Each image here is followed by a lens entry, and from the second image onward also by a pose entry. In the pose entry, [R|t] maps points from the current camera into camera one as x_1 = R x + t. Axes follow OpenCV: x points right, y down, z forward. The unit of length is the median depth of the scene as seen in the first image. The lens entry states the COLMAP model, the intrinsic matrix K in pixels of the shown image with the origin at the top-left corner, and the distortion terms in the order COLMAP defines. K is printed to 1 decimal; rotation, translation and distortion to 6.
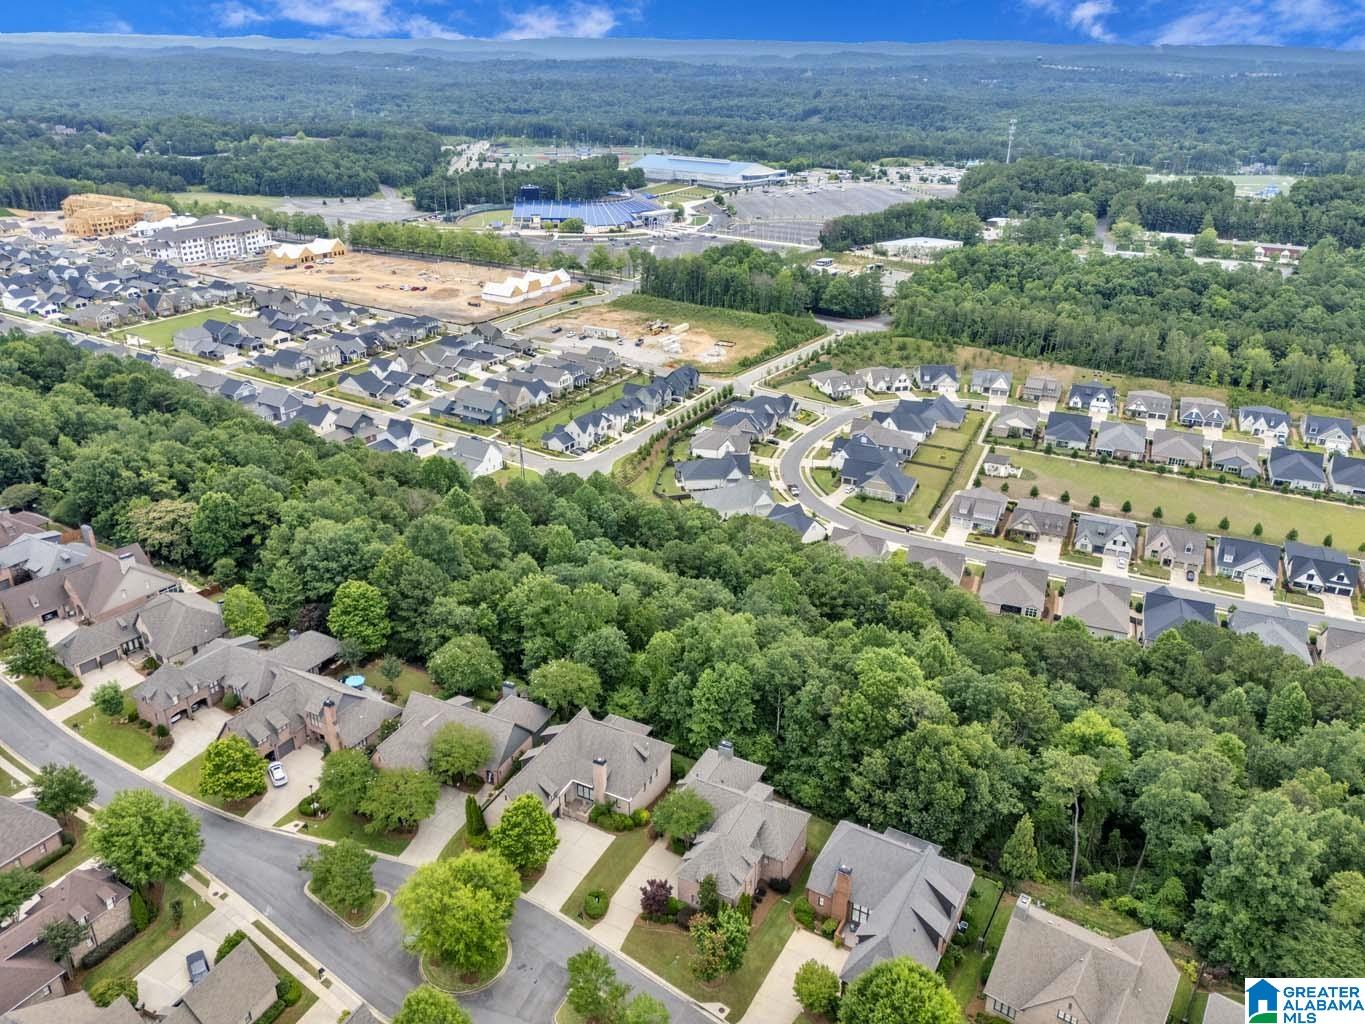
lens RADIAL K [[995.7, 0, 677.5], [0, 995.7, 512.1], [0, 0, 1]] dist [0.083714, -0.090528]
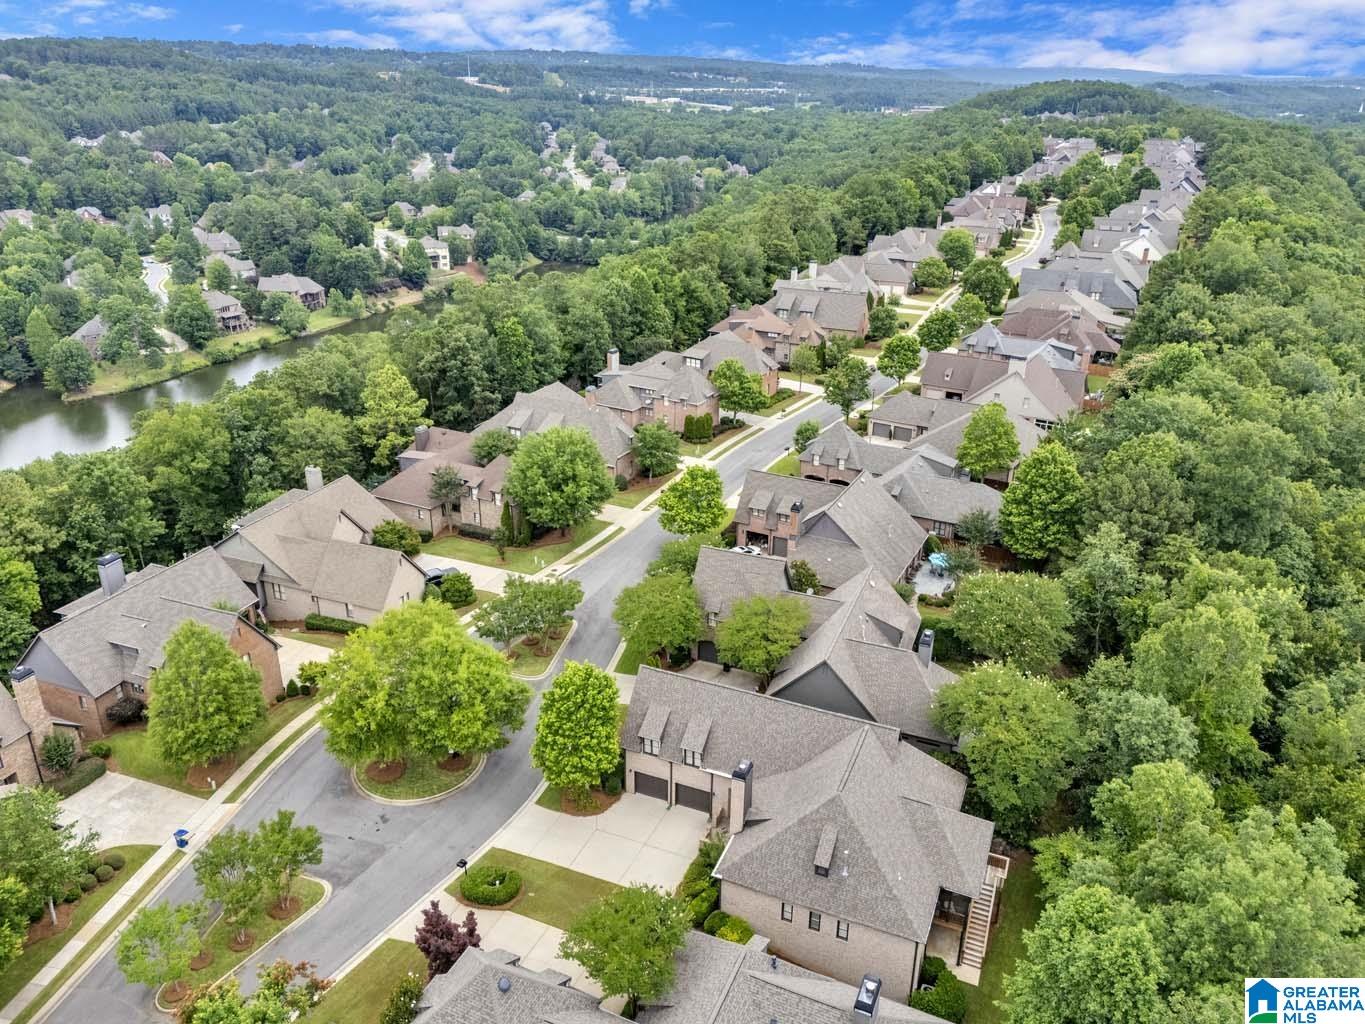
lens RADIAL K [[995.7, 0, 677.5], [0, 995.7, 512.1], [0, 0, 1]] dist [0.083714, -0.090528]
pose [[0.063891, 0.389637, -0.918750, 0.107466], [-0.420048, 0.845607, 0.329407, -0.001392], [0.905250, 0.364872, 0.217693, 0.276383]]
